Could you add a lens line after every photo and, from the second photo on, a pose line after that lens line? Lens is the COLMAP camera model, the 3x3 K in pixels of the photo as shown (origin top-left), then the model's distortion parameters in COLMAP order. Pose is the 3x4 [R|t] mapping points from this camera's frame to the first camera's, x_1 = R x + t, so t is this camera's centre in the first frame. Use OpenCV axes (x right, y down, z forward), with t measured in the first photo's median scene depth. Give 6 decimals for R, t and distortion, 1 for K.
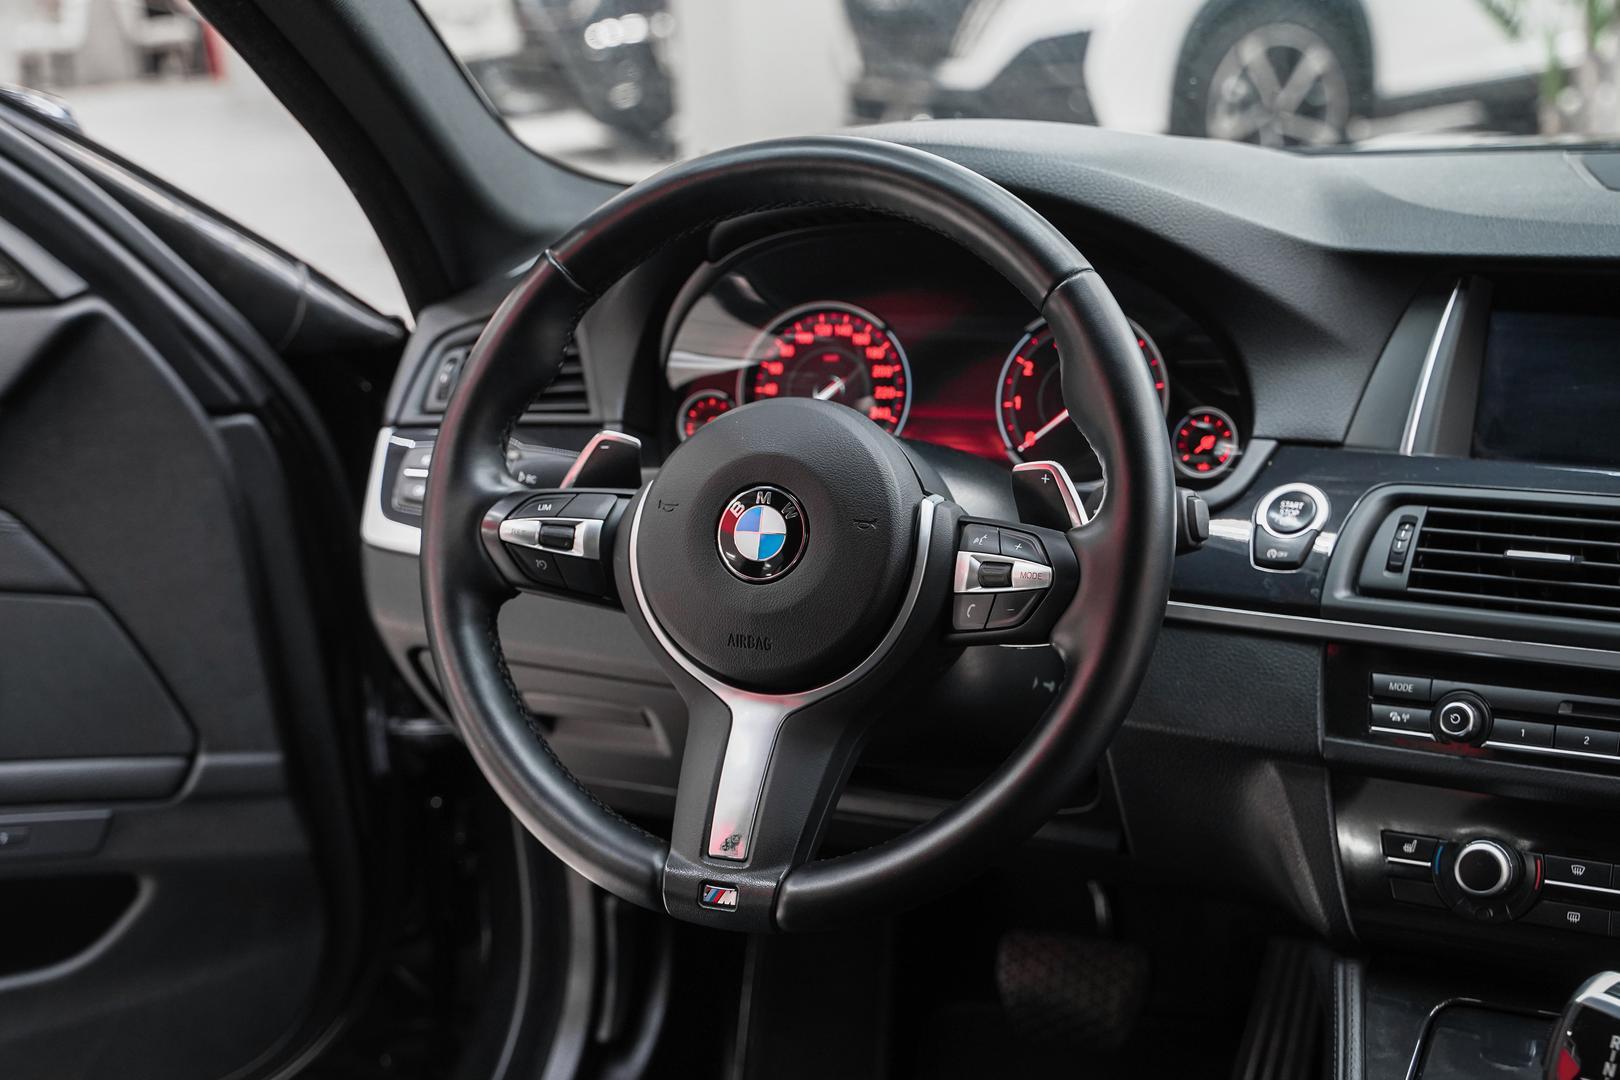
lens RADIAL K [[2439.1, 0, 810.0], [0, 2439.1, 540.0], [0, 0, 1]] dist [0.038700, -0.136442]
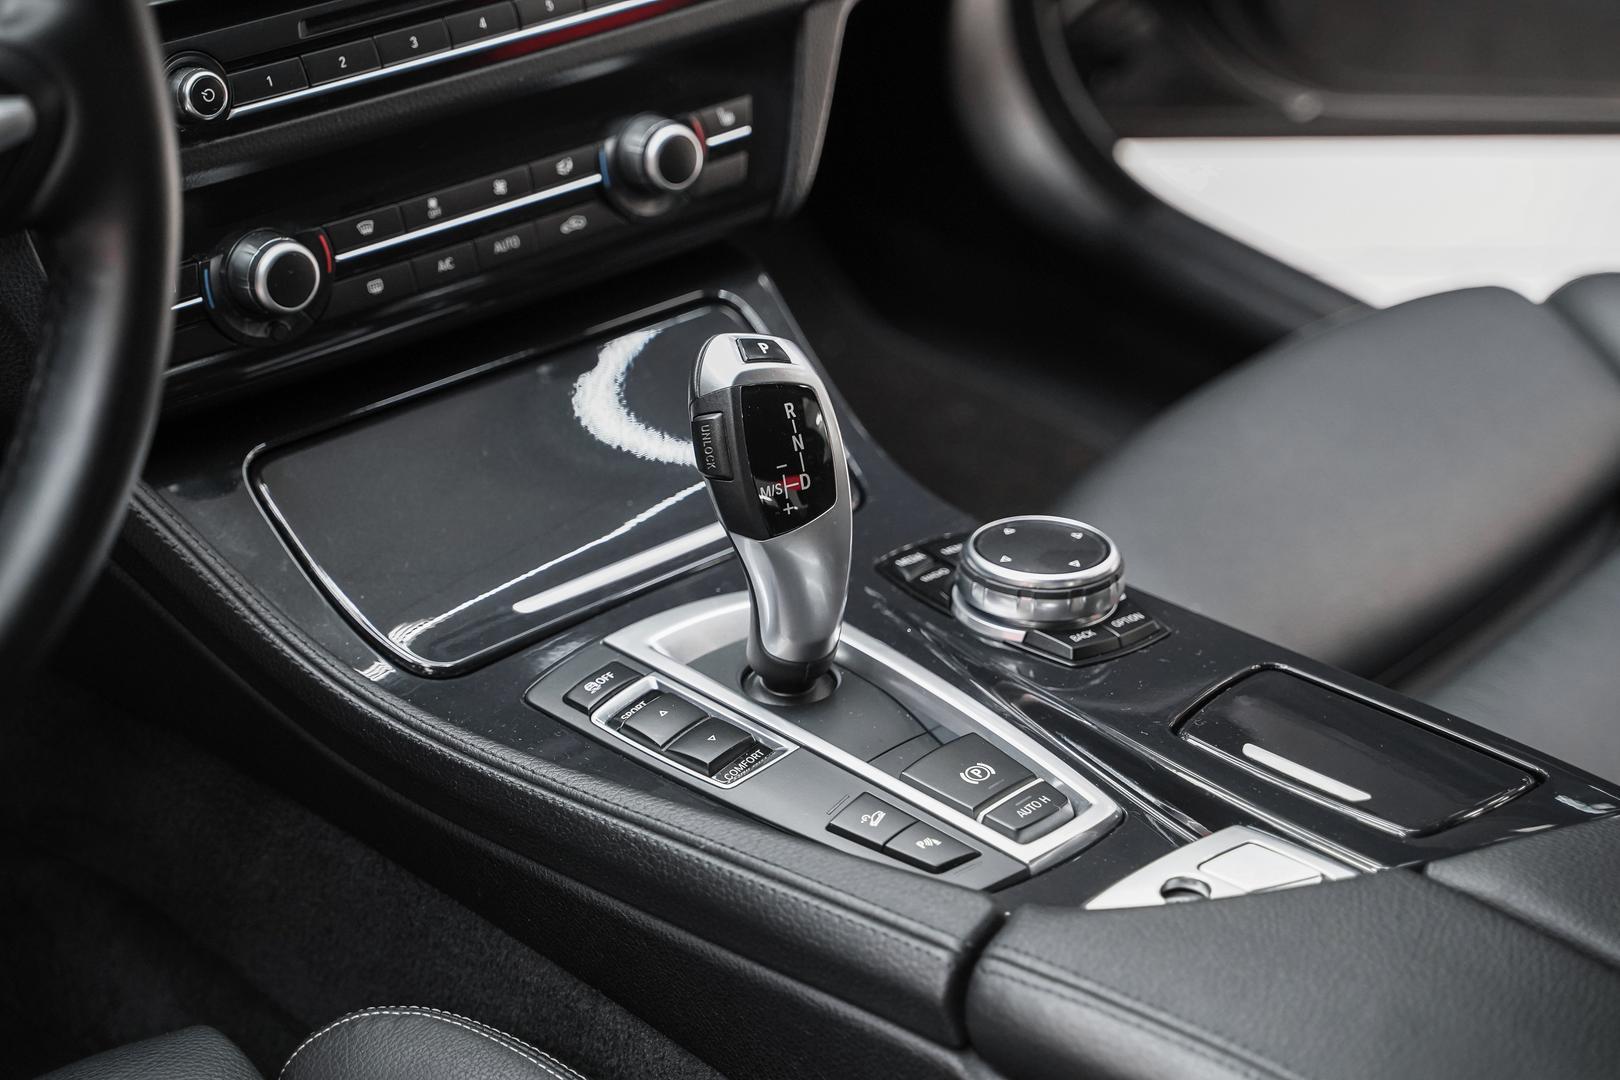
lens RADIAL K [[3130.2, 0, 810.0], [0, 3130.2, 540.0], [0, 0, 1]] dist [-0.009045, 0.027970]
pose [[0.333866, -0.468582, 0.817903, -0.457720], [0.117064, 0.881584, 0.457280, -0.198070], [-0.935323, -0.056924, 0.349185, 0.496842]]
